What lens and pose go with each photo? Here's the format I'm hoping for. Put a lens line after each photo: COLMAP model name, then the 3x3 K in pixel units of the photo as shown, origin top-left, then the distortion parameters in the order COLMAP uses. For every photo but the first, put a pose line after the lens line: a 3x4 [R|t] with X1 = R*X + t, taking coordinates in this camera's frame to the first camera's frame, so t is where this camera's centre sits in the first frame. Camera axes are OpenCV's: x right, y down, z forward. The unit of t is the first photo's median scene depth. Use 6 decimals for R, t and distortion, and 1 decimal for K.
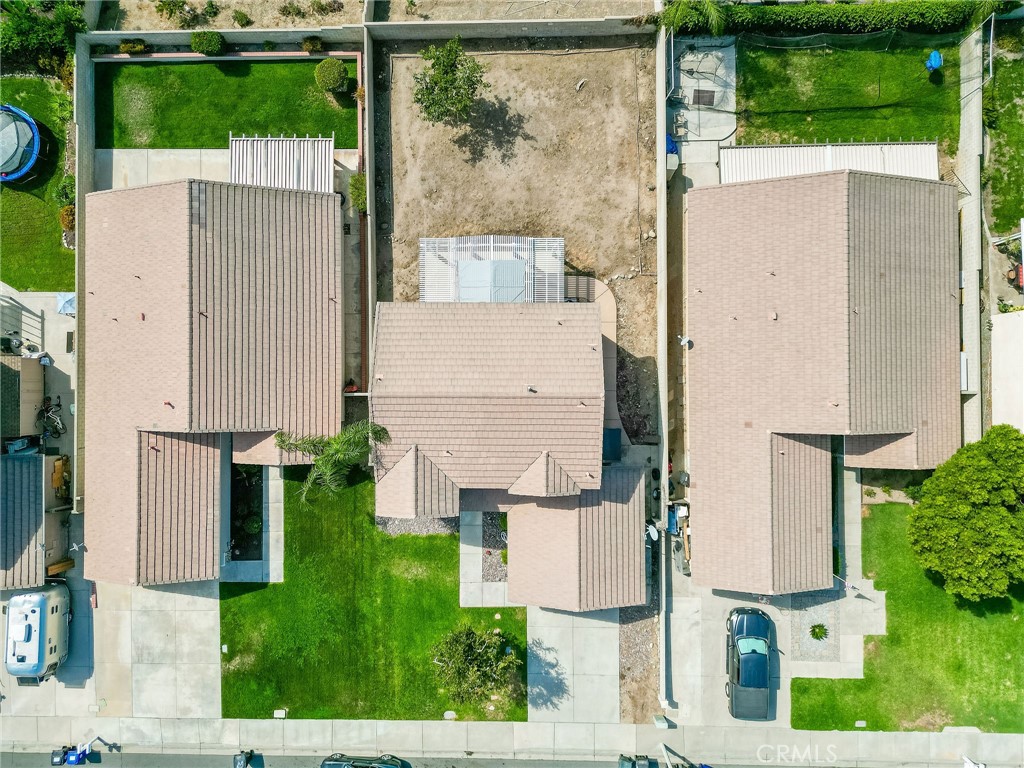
lens RADIAL K [[720.8, 0, 512.0], [0, 720.8, 384.0], [0, 0, 1]] dist [0.061685, -0.061330]
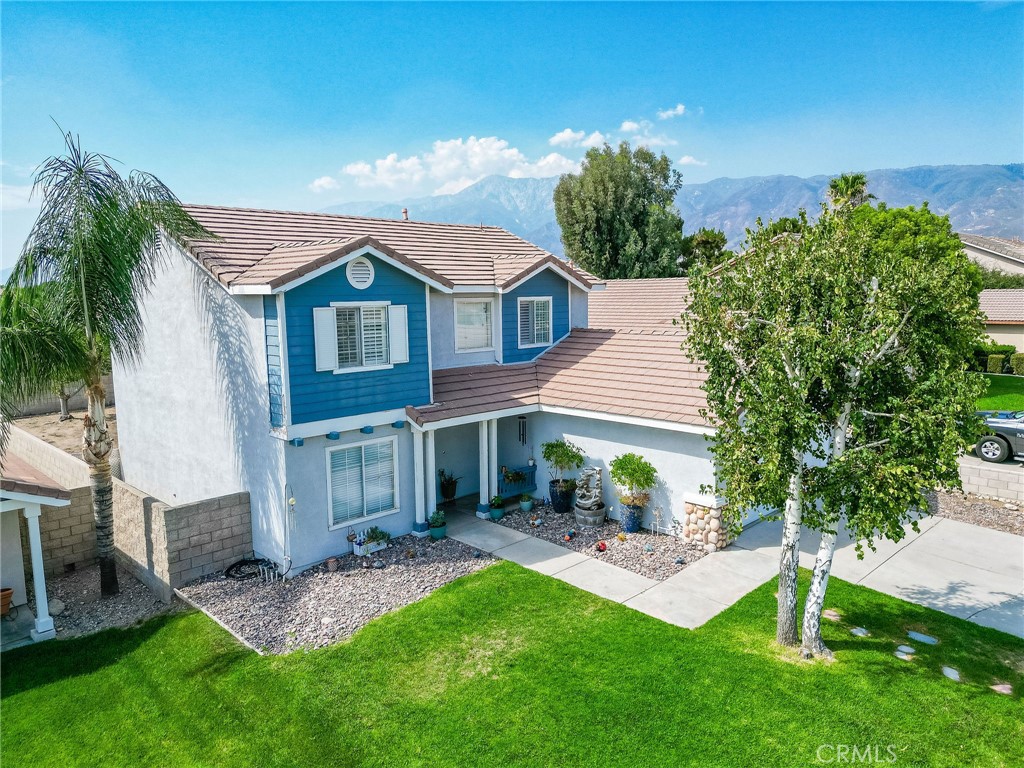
lens RADIAL K [[720.8, 0, 512.0], [0, 720.8, 384.0], [0, 0, 1]] dist [0.061685, -0.061330]
pose [[0.710713, -0.074093, 0.699569, -0.307572], [0.703409, 0.089164, -0.705170, 0.447226], [-0.010128, 0.993257, 0.115488, 0.873846]]
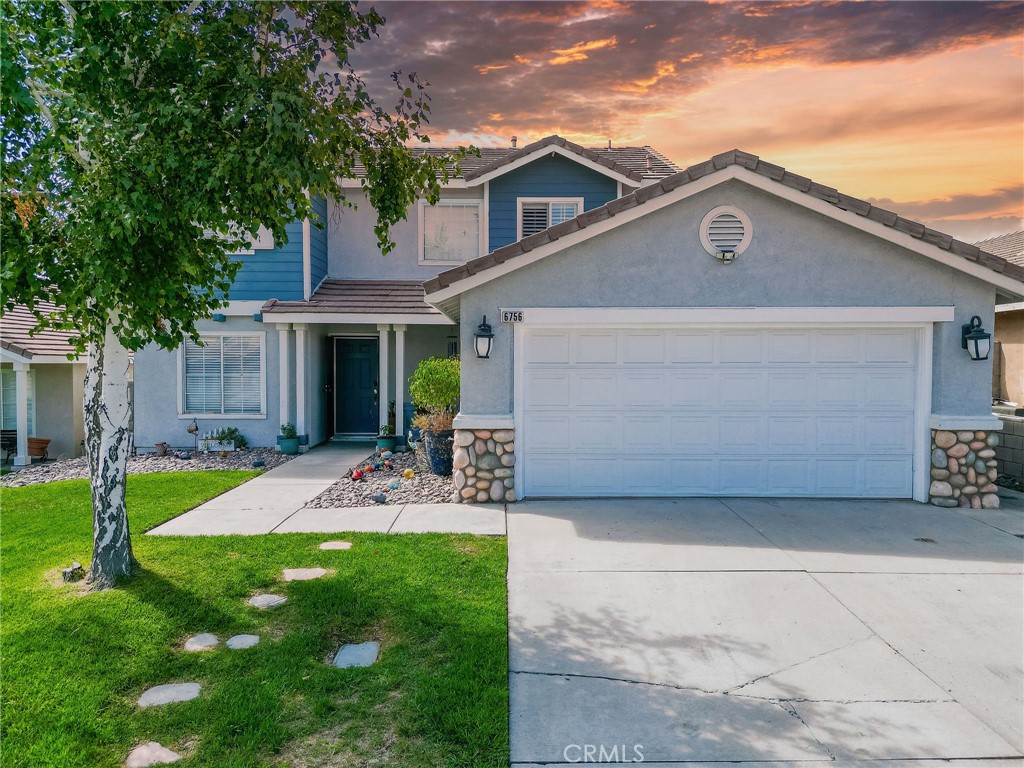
lens RADIAL K [[728.5, 0, 512.0], [0, 728.5, 384.0], [0, 0, 1]] dist [0.053813, -0.060524]
pose [[0.999654, 0.026008, 0.003910, 0.019135], [0.003050, 0.033013, -0.999450, 0.487473], [-0.026123, 0.999116, 0.032923, 0.952809]]
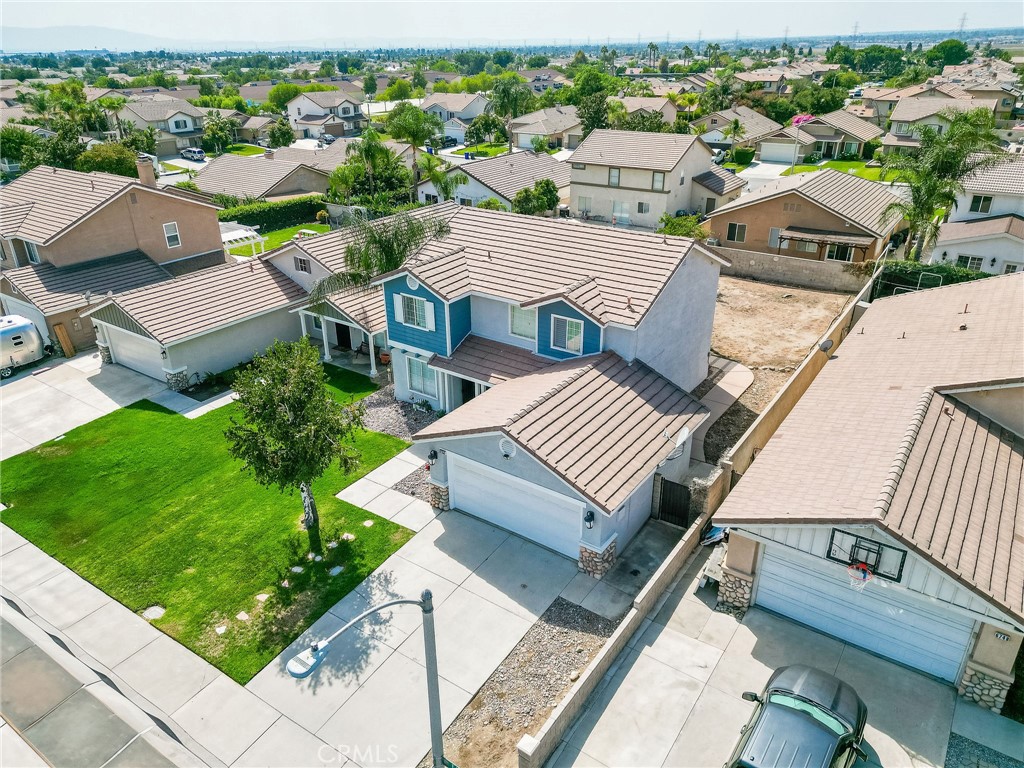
lens RADIAL K [[720.8, 0, 512.0], [0, 720.8, 384.0], [0, 0, 1]] dist [0.061685, -0.061330]
pose [[0.818590, 0.263560, -0.510339, 0.336156], [-0.574324, 0.363348, -0.733574, 0.634367], [-0.007910, 0.893596, 0.448802, 0.640516]]
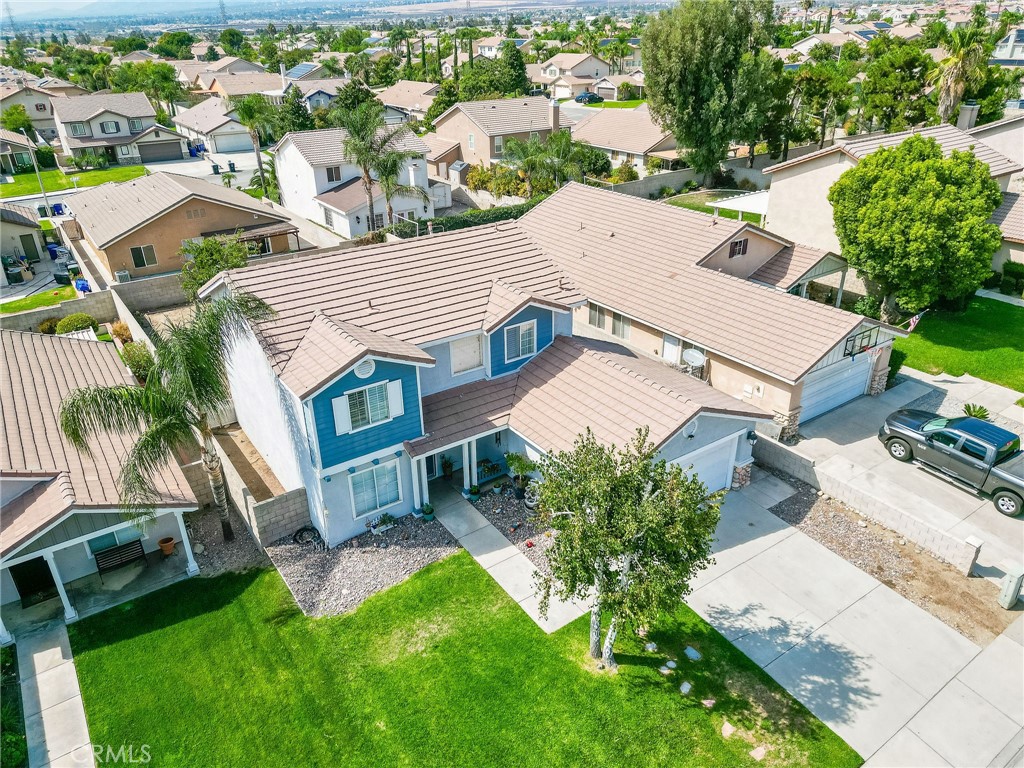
lens RADIAL K [[720.8, 0, 512.0], [0, 720.8, 384.0], [0, 0, 1]] dist [0.061685, -0.061330]
pose [[0.821659, -0.242341, 0.515895, -0.289825], [0.569874, 0.366722, -0.735363, 0.575348], [-0.010982, 0.898213, 0.439424, 0.654092]]
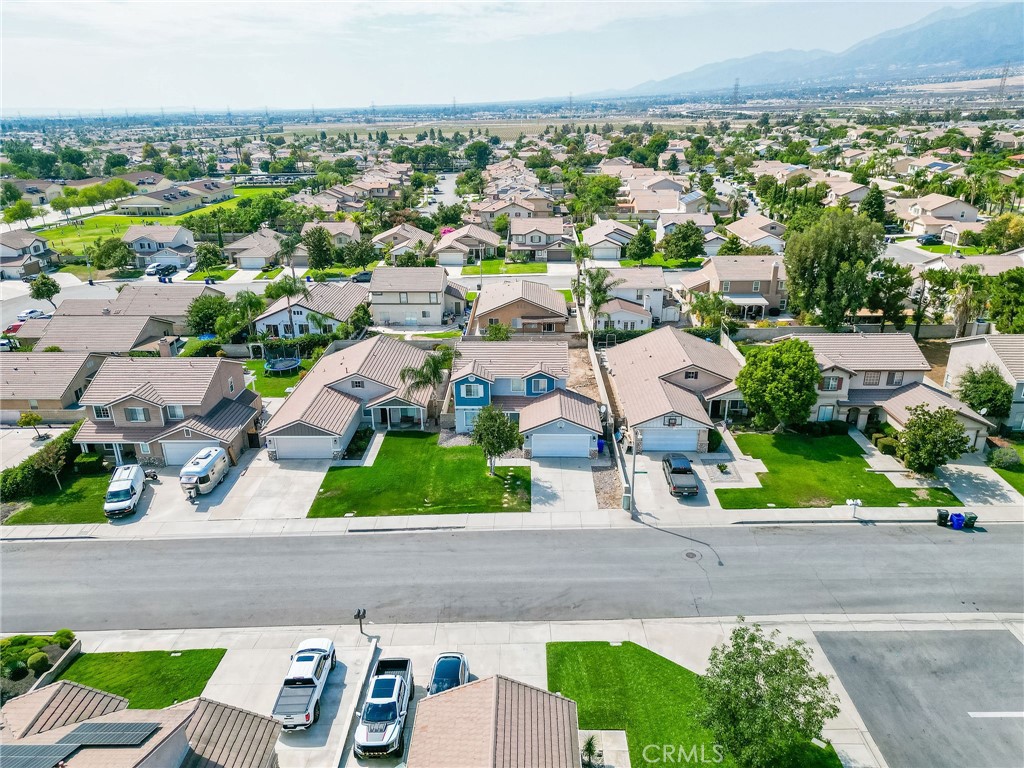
lens RADIAL K [[720.8, 0, 512.0], [0, 720.8, 384.0], [0, 0, 1]] dist [0.061685, -0.061330]
pose [[0.999530, 0.025648, -0.016763, 0.001710], [-0.025017, 0.367260, -0.929782, 1.652114], [-0.017690, 0.929765, 0.367729, 0.279608]]
